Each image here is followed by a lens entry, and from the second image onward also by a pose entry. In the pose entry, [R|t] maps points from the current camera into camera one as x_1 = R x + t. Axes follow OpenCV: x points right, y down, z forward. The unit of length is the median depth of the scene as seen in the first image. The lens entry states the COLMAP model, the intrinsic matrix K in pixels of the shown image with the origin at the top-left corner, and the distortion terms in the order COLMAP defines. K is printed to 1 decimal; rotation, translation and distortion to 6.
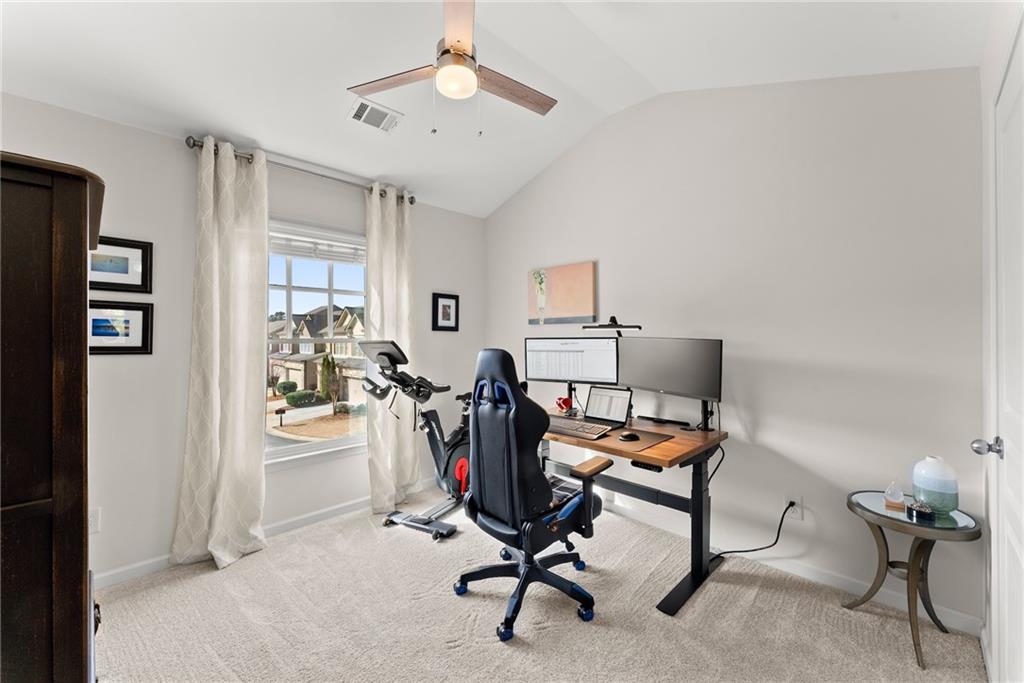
lens RADIAL K [[412.2, 0, 515.6], [0, 412.2, 341.9], [0, 0, 1]] dist [0.002125, -0.000301]
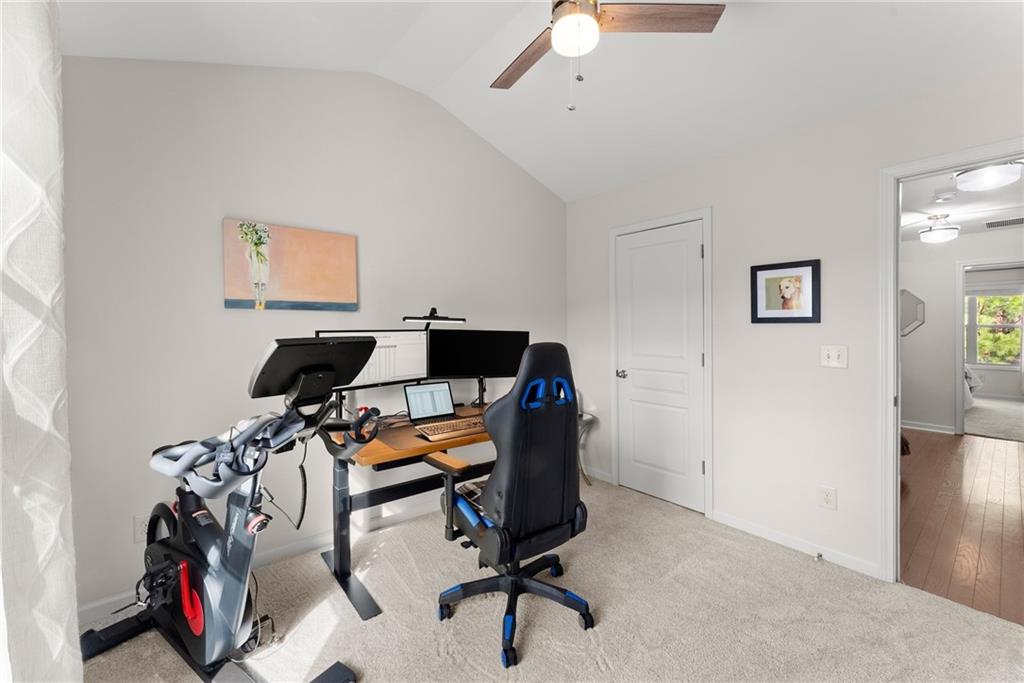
lens RADIAL K [[412.2, 0, 515.6], [0, 412.2, 341.9], [0, 0, 1]] dist [0.002125, -0.000301]
pose [[0.113008, -0.027752, 0.993206, -0.686445], [0.013042, 0.999565, 0.026446, -0.005280], [-0.993508, 0.009965, 0.113321, 0.697880]]
